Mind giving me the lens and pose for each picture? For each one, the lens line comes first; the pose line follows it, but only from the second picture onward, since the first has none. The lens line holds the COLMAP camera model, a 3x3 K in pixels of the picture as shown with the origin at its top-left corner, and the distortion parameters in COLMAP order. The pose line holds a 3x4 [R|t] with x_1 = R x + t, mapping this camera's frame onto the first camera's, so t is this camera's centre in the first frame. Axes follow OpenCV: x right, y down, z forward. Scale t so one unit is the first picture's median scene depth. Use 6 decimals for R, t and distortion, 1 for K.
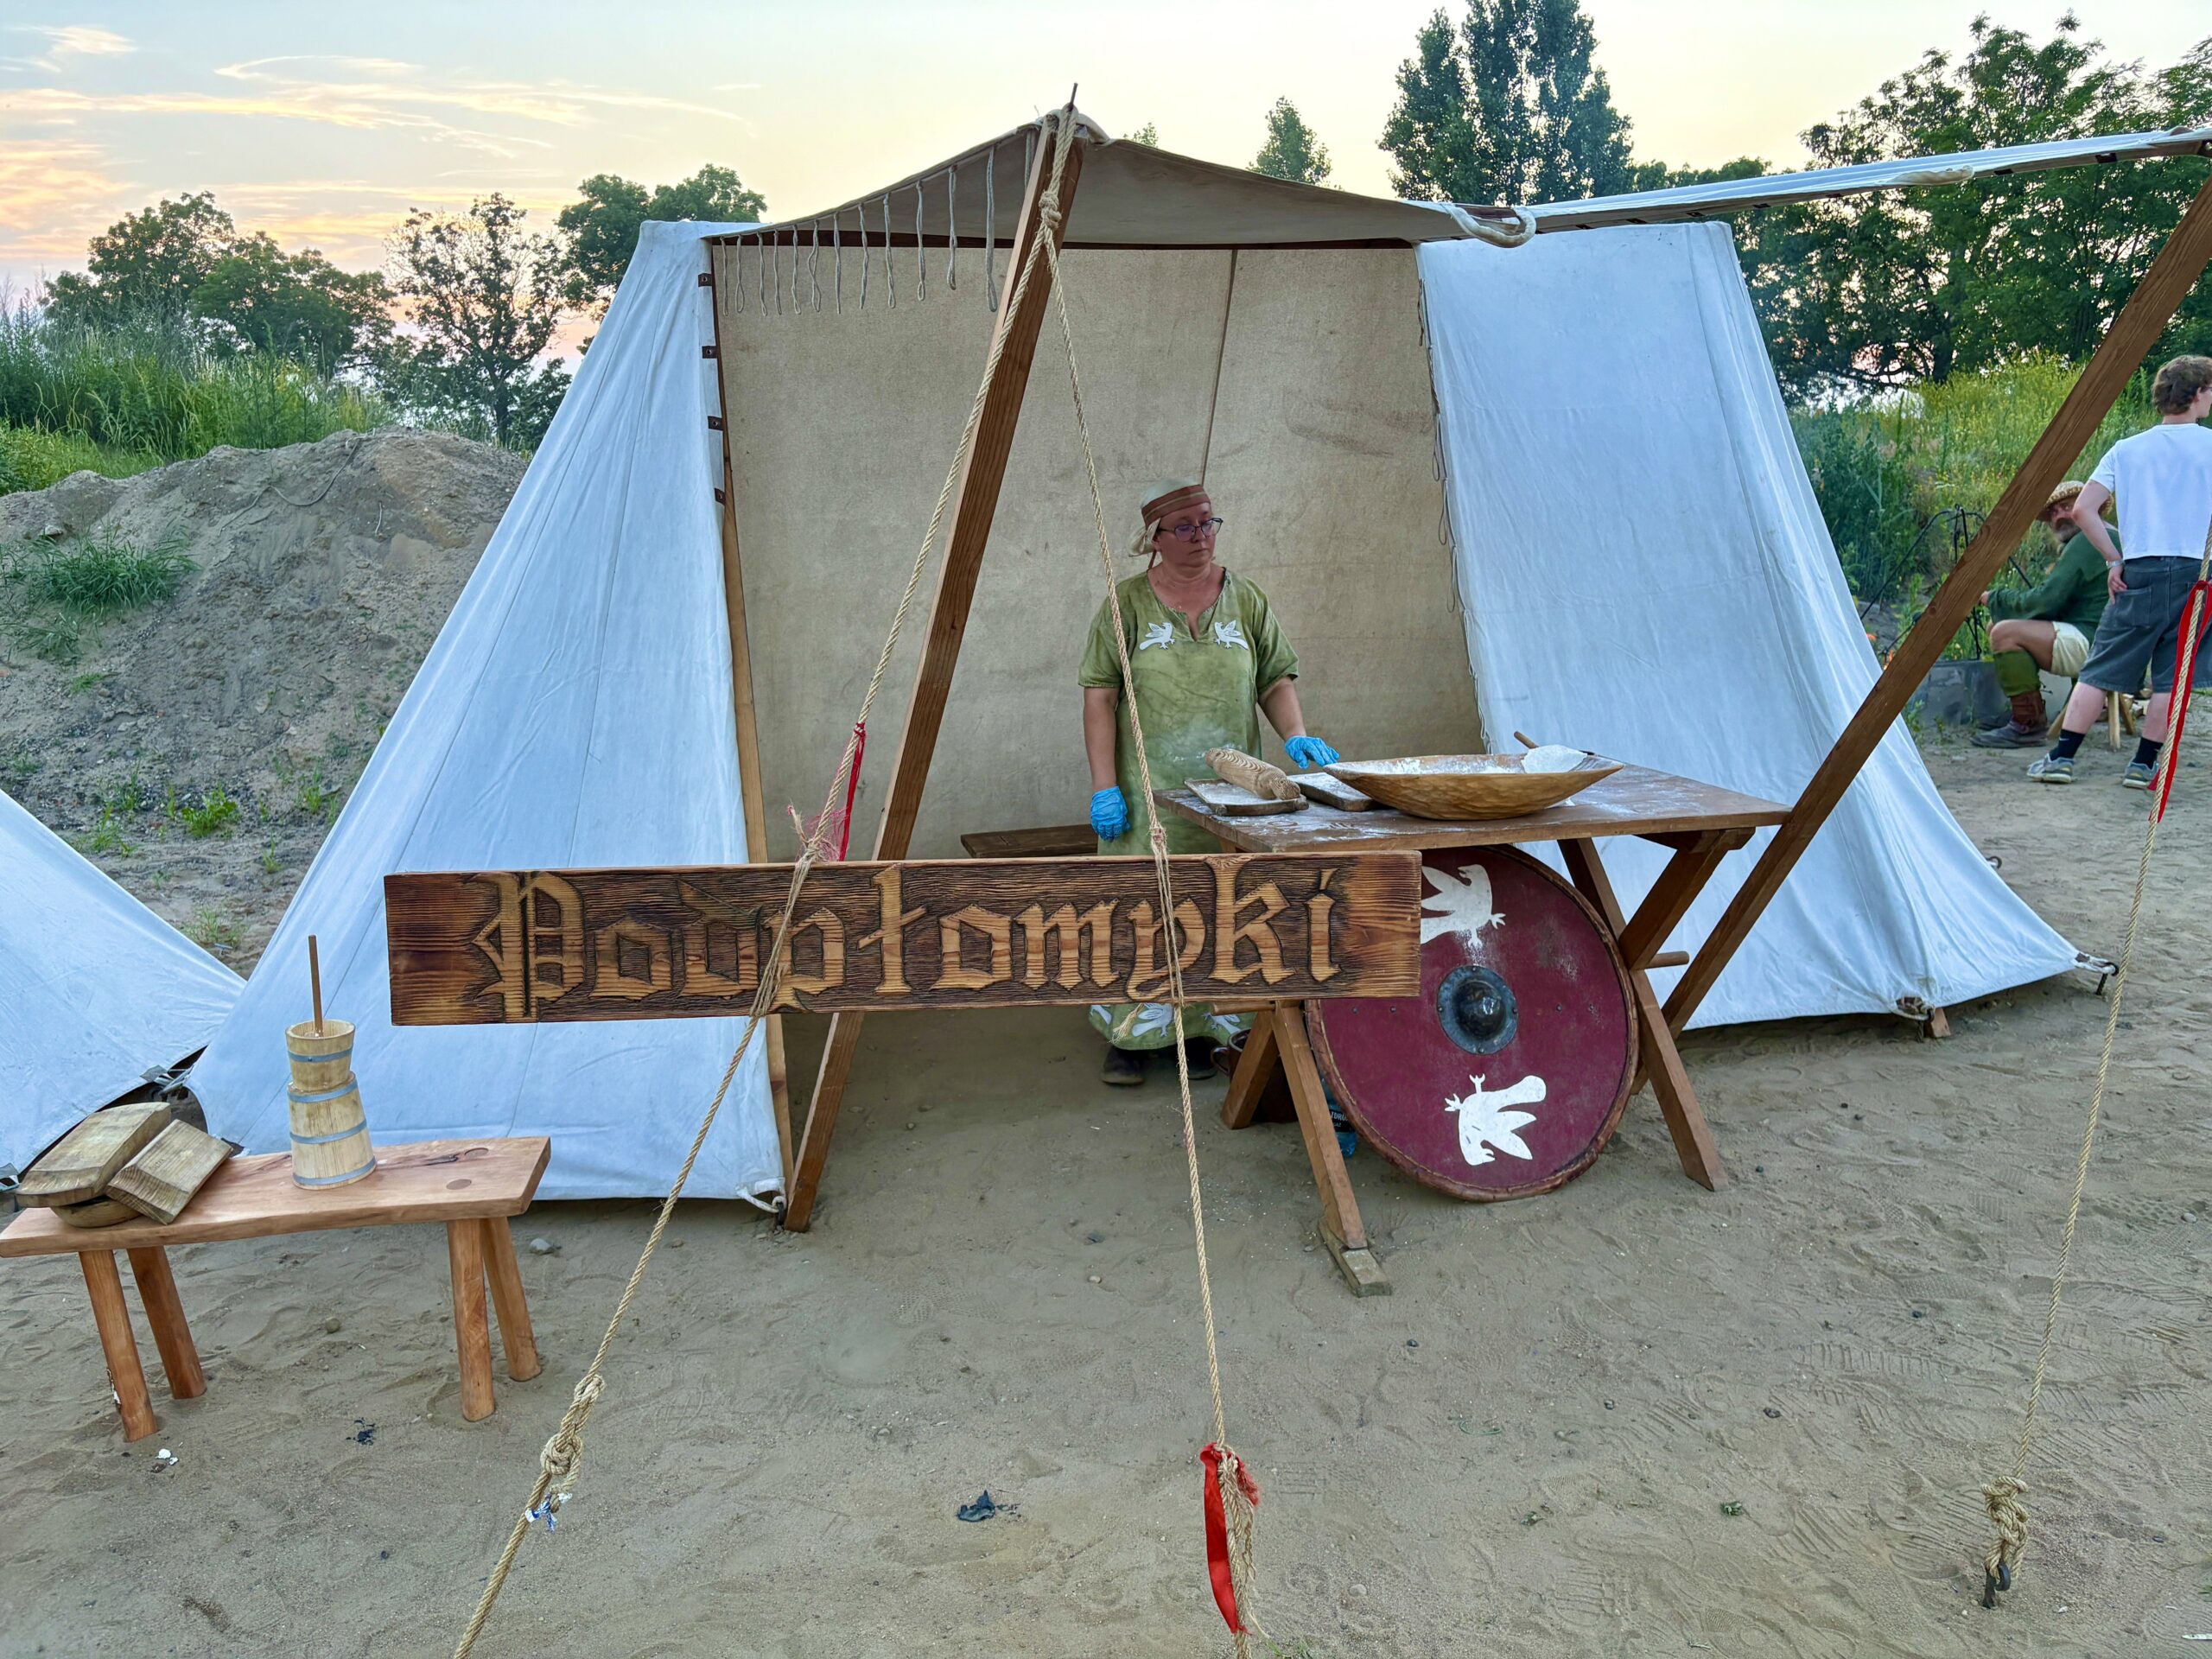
lens RADIAL K [[1649.8, 0, 1096.6], [0, 1649.8, 823.6], [0, 0, 1]] dist [0.047929, -0.059724]
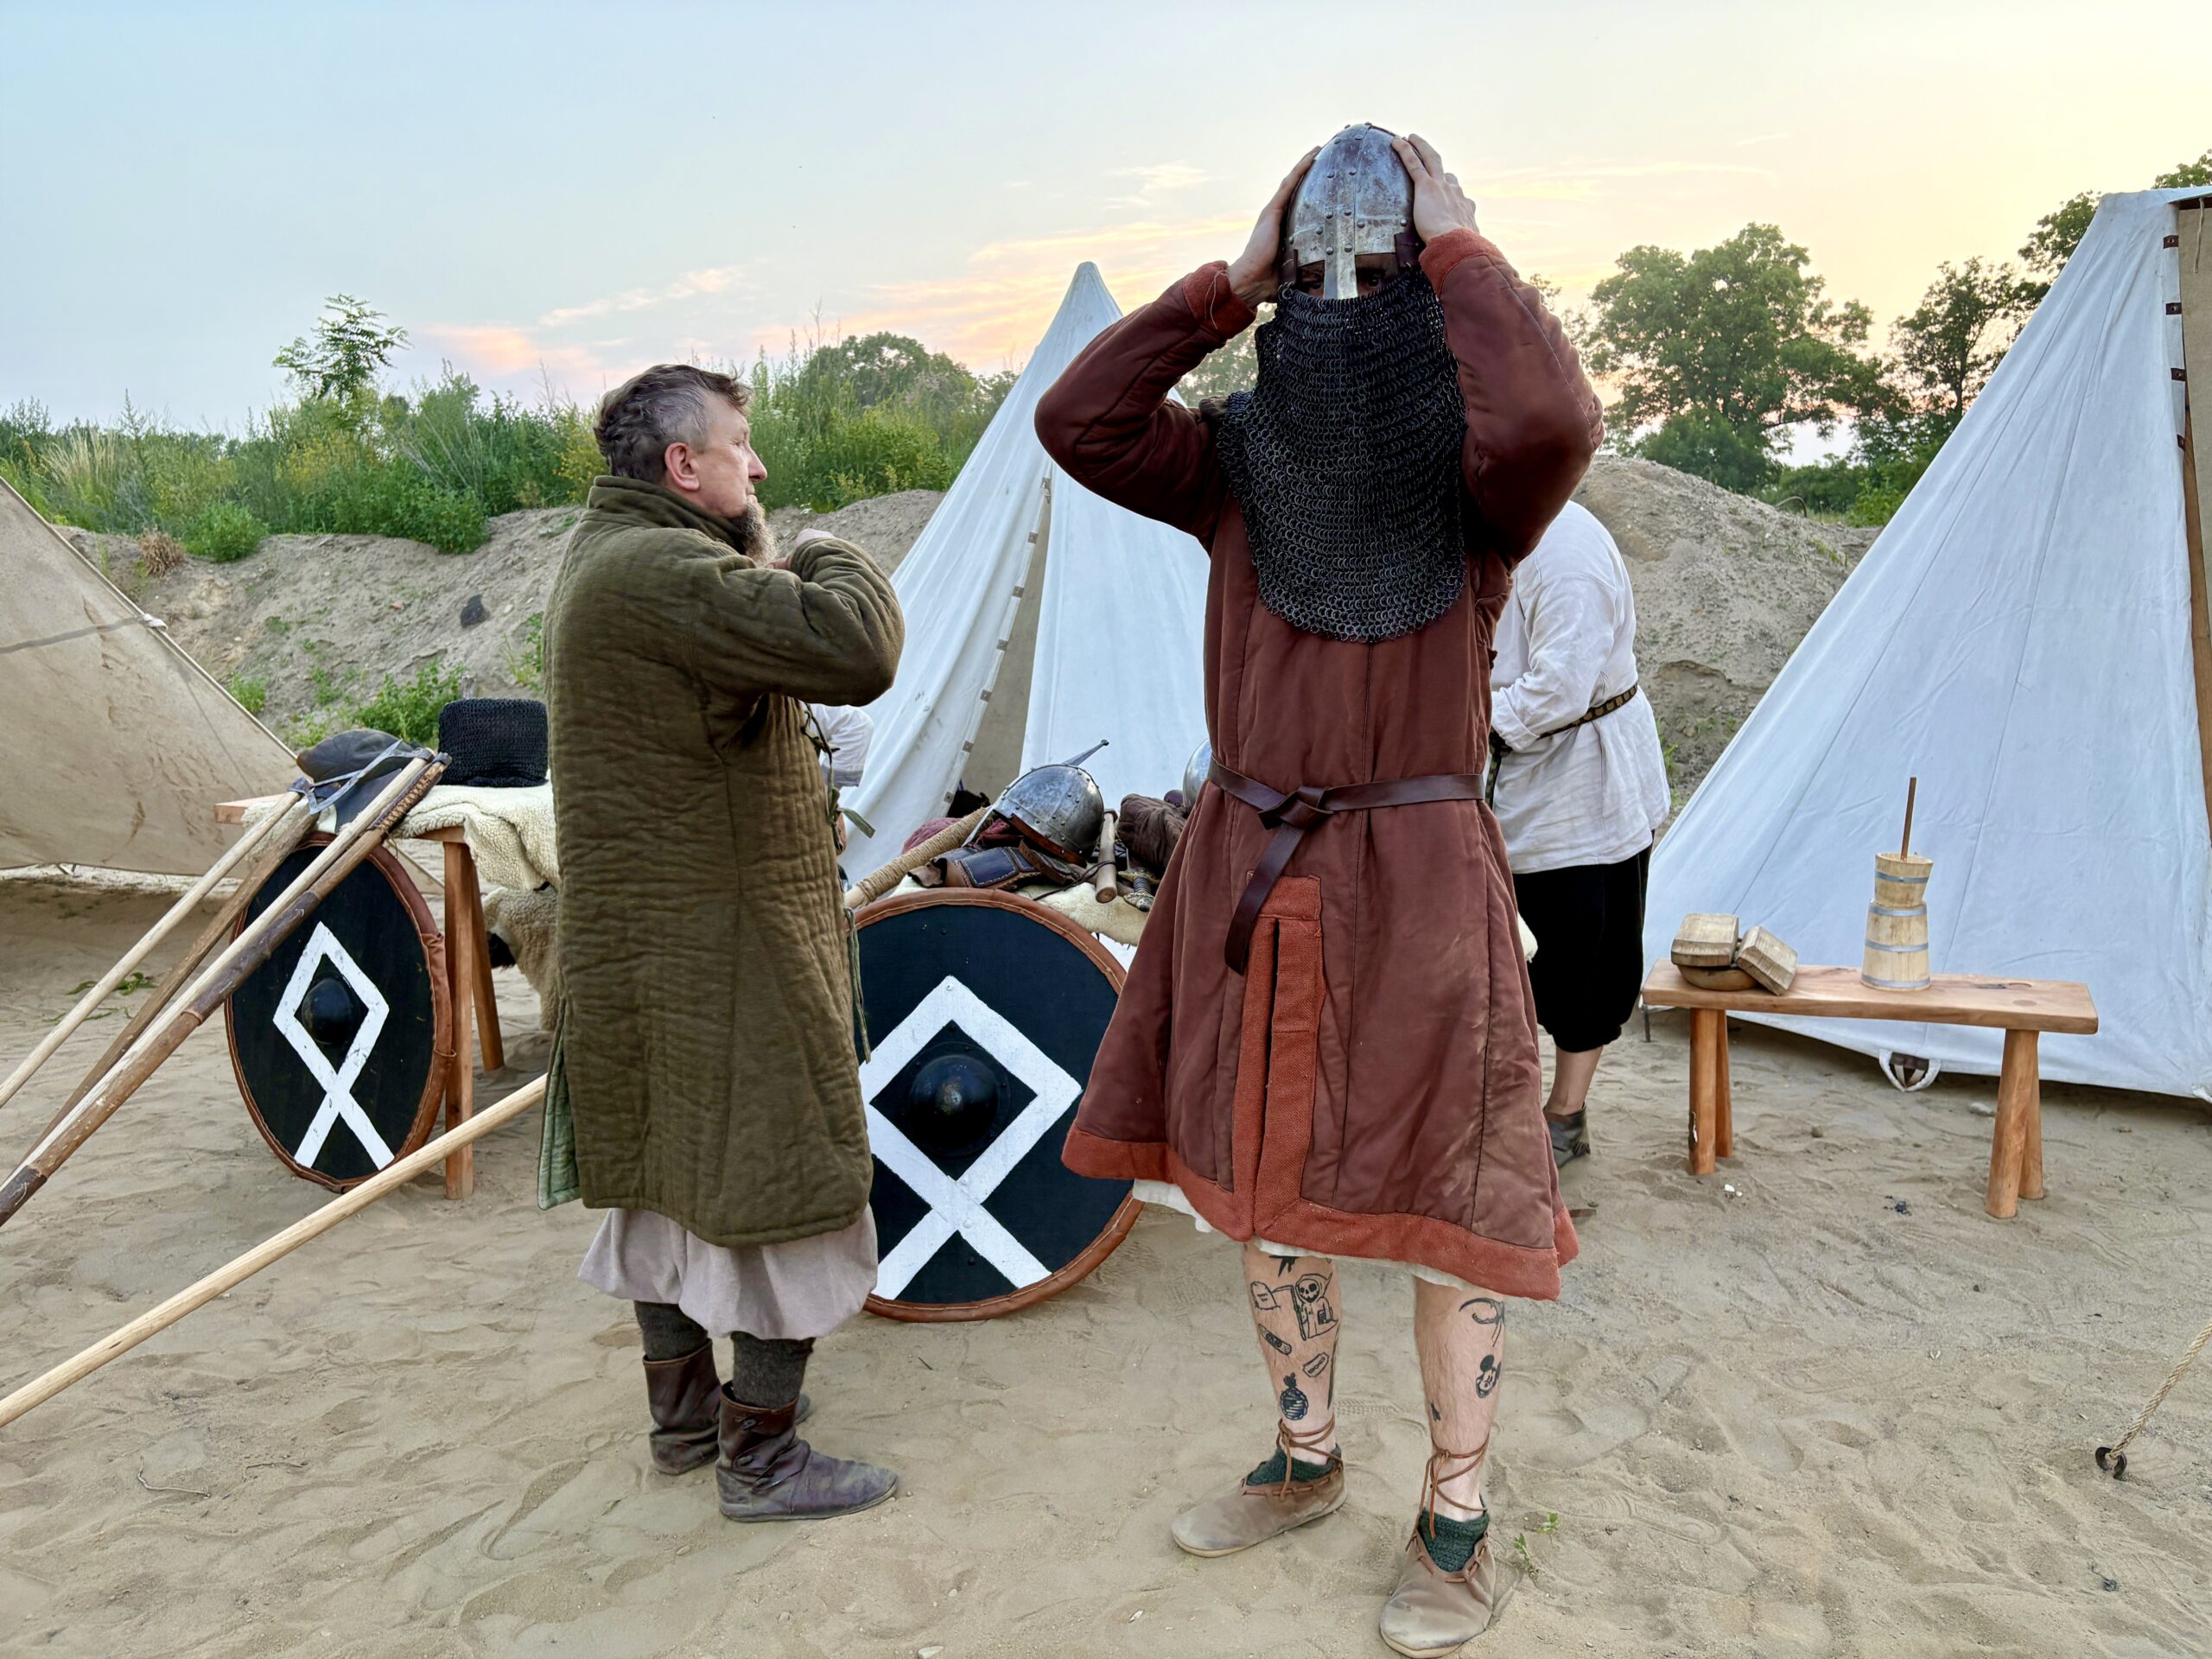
lens RADIAL K [[1649.8, 0, 1113.3], [0, 1649.8, 830.1], [0, 0, 1]] dist [0.047929, -0.059724]
pose [[0.849794, 0.080265, -0.520968, -0.105643], [-0.099612, 0.994984, -0.009190, 0.055023], [0.517617, 0.059704, 0.853527, -0.102170]]
